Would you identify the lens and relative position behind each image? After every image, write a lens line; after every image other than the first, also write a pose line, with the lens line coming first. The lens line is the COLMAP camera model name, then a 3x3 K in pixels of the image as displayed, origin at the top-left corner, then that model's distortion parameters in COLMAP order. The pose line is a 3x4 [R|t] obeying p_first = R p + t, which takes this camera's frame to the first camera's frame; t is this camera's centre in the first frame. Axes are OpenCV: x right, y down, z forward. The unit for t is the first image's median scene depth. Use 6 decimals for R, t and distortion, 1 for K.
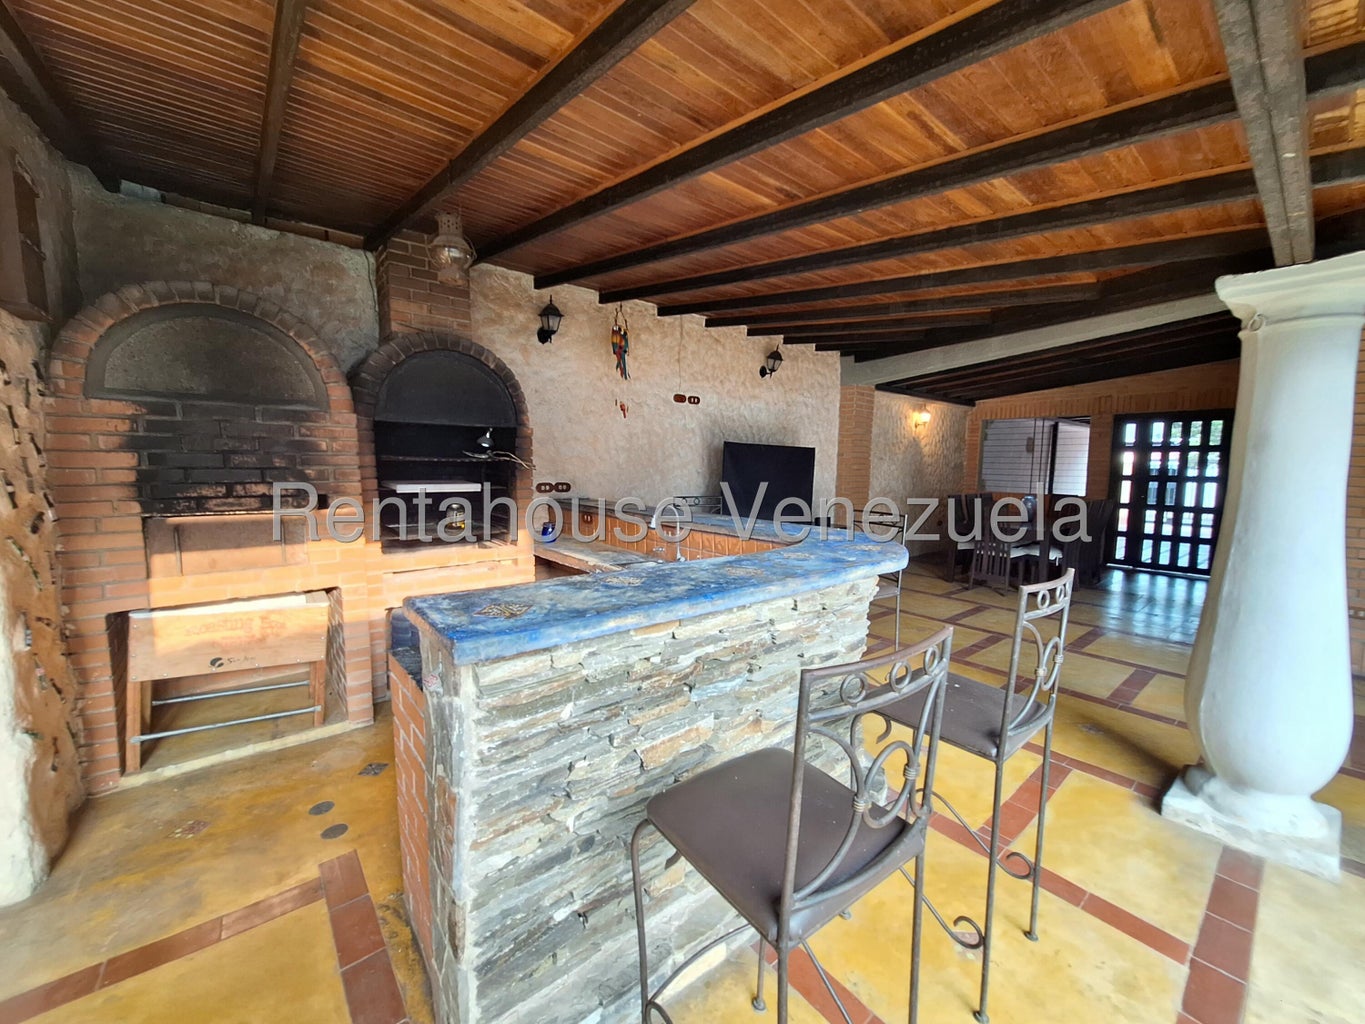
lens RADIAL K [[535.4, 0, 679.7], [0, 535.4, 508.6], [0, 0, 1]] dist [-0.008334, 0.002649]
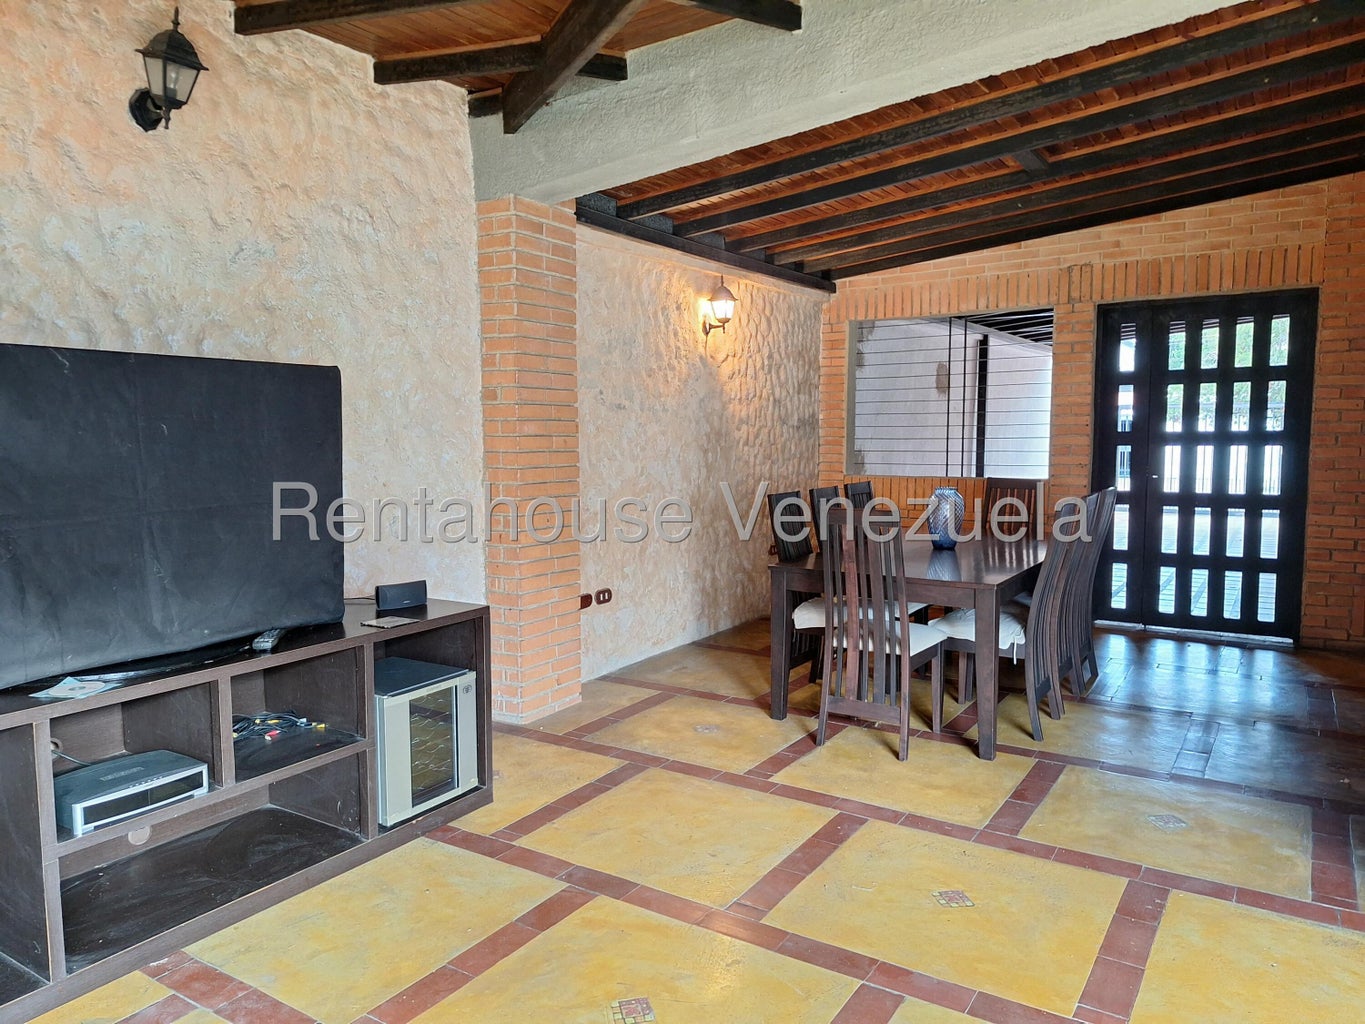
lens RADIAL K [[942.8, 0, 679.5], [0, 942.8, 526.1], [0, 0, 1]] dist [0.045842, -0.036972]
pose [[0.952455, -0.052513, 0.300120, 0.225711], [0.047051, 0.998569, 0.025402, -0.022420], [-0.301025, -0.010073, 0.953563, 0.346550]]
